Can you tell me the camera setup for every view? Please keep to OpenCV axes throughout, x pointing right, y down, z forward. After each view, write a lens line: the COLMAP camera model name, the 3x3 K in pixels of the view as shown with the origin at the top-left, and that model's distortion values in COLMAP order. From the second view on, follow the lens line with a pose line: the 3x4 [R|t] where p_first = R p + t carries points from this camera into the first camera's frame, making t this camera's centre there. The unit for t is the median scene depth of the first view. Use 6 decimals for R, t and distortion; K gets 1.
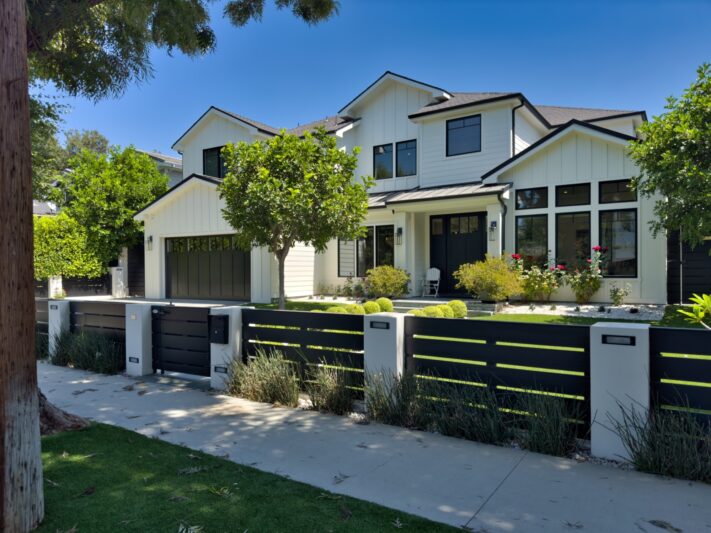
lens RADIAL K [[499.7, 0, 355.5], [0, 499.7, 266.5], [0, 0, 1]] dist [0.070713, -0.096911]
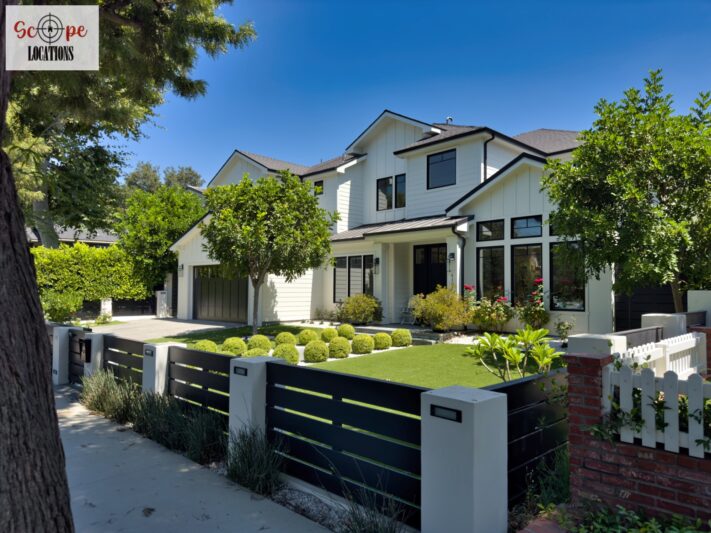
lens RADIAL K [[499.7, 0, 355.5], [0, 499.7, 266.5], [0, 0, 1]] dist [0.070713, -0.096911]
pose [[0.977786, 0.001145, -0.209602, 0.253678], [-0.009593, 0.999182, -0.039296, -0.016723], [0.209385, 0.040434, 0.976997, -0.041504]]
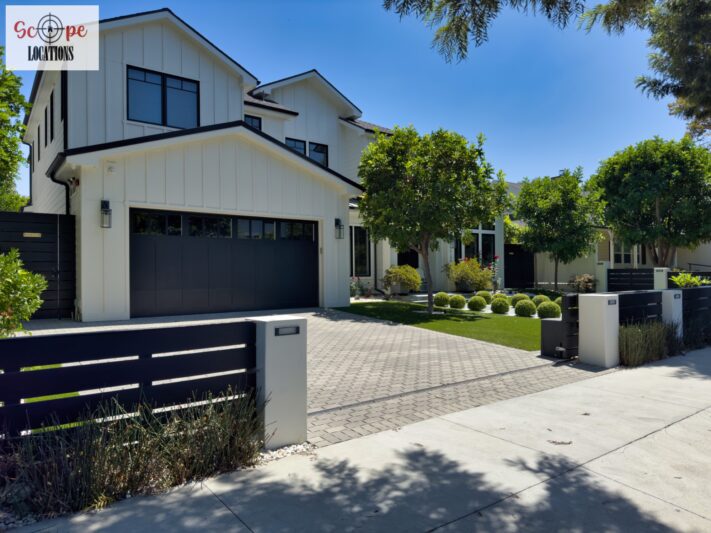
lens RADIAL K [[499.7, 0, 355.5], [0, 499.7, 266.5], [0, 0, 1]] dist [0.070713, -0.096911]
pose [[0.329903, 0.019492, 0.943813, -0.941280], [0.005250, 0.999733, -0.022482, 0.023452], [-0.944000, 0.012372, 0.329713, 0.681619]]
